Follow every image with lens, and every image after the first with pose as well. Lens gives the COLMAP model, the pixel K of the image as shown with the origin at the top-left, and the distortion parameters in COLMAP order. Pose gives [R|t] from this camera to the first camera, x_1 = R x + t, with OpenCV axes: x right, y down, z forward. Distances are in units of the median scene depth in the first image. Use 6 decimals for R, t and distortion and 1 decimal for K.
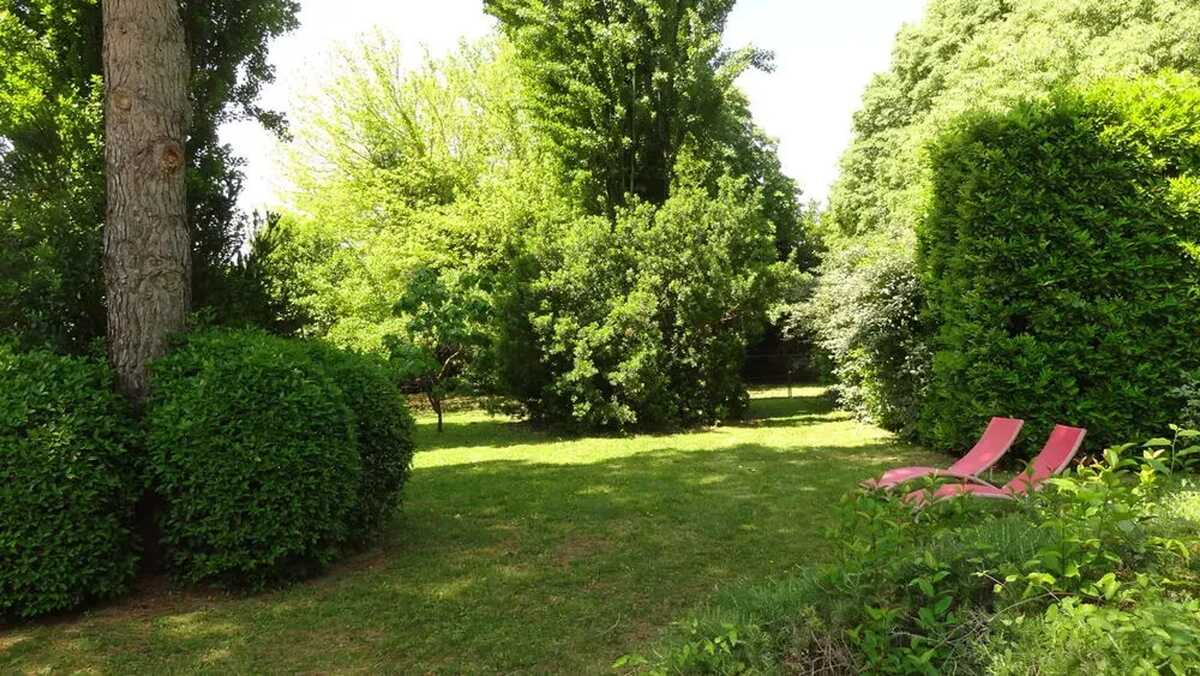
lens RADIAL K [[846.9, 0, 594.2], [0, 846.9, 342.9], [0, 0, 1]] dist [-0.000273, 0.003945]
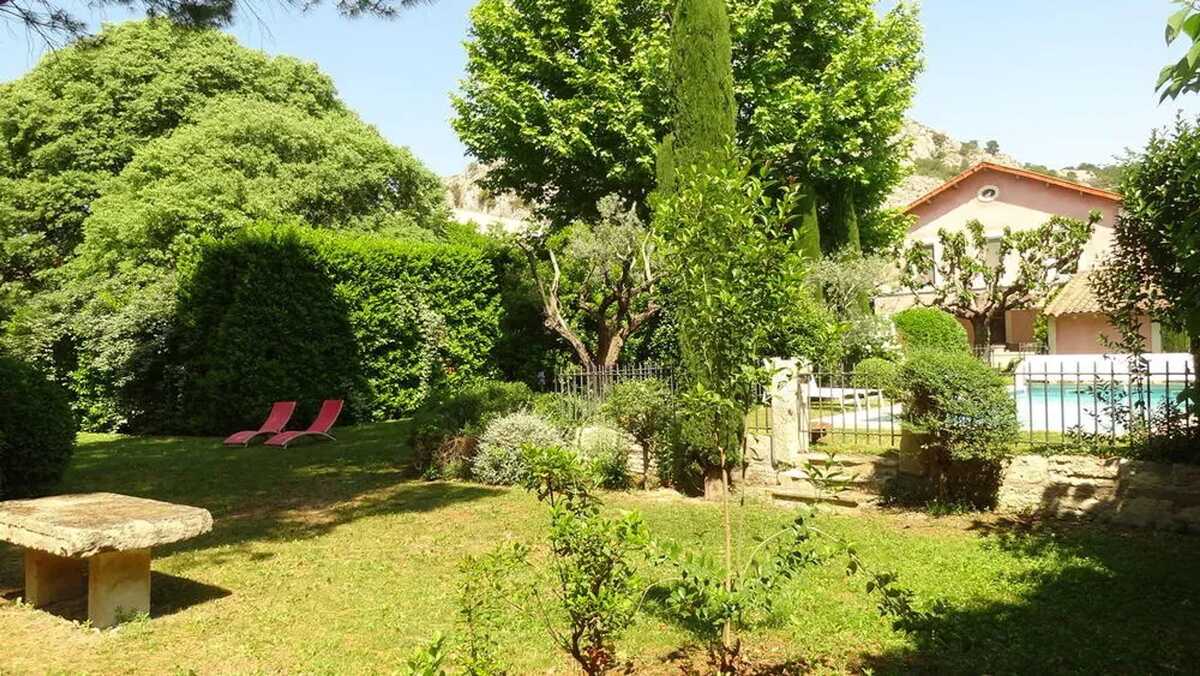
lens RADIAL K [[854.0, 0, 601.2], [0, 854.0, 332.2], [0, 0, 1]] dist [0.004176, 0.000049]
pose [[0.392731, 0.029385, 0.919184, -0.964914], [0.012817, 0.999217, -0.037420, 0.009657], [-0.919564, 0.026477, 0.392047, -0.410206]]
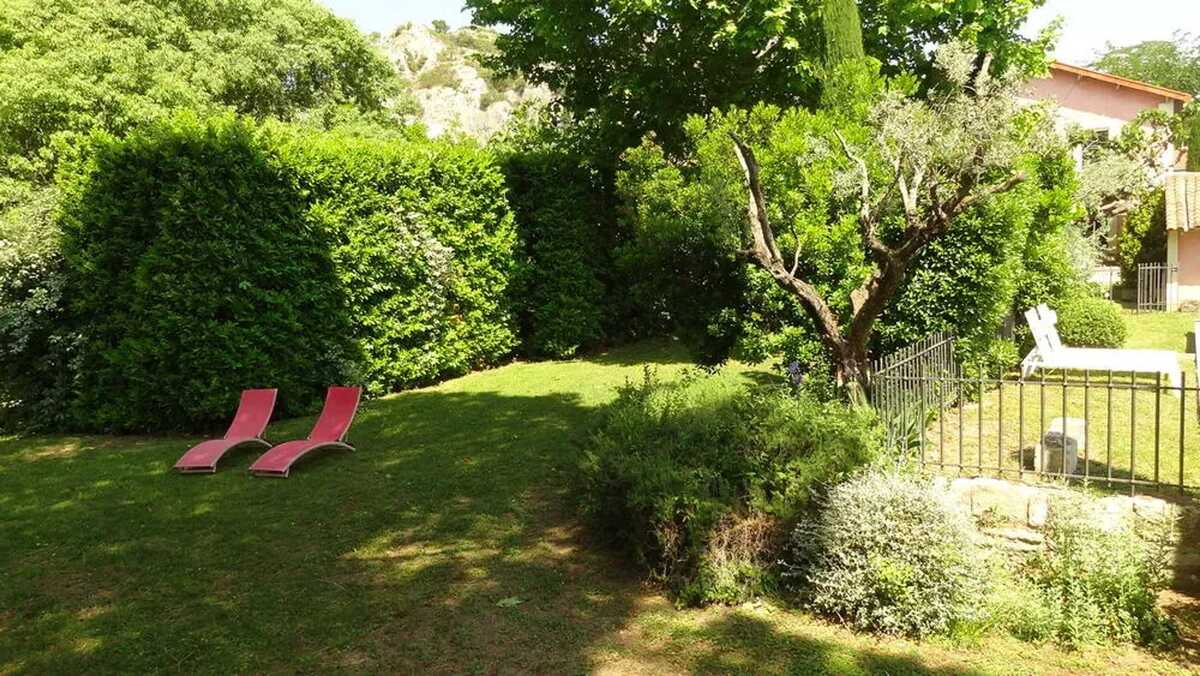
lens RADIAL K [[846.9, 0, 594.2], [0, 846.9, 342.9], [0, 0, 1]] dist [-0.000273, 0.003945]
pose [[0.277584, -0.087227, 0.956733, -0.534052], [0.041001, 0.996038, 0.078914, -0.056453], [-0.959826, 0.017322, 0.280061, 0.156920]]
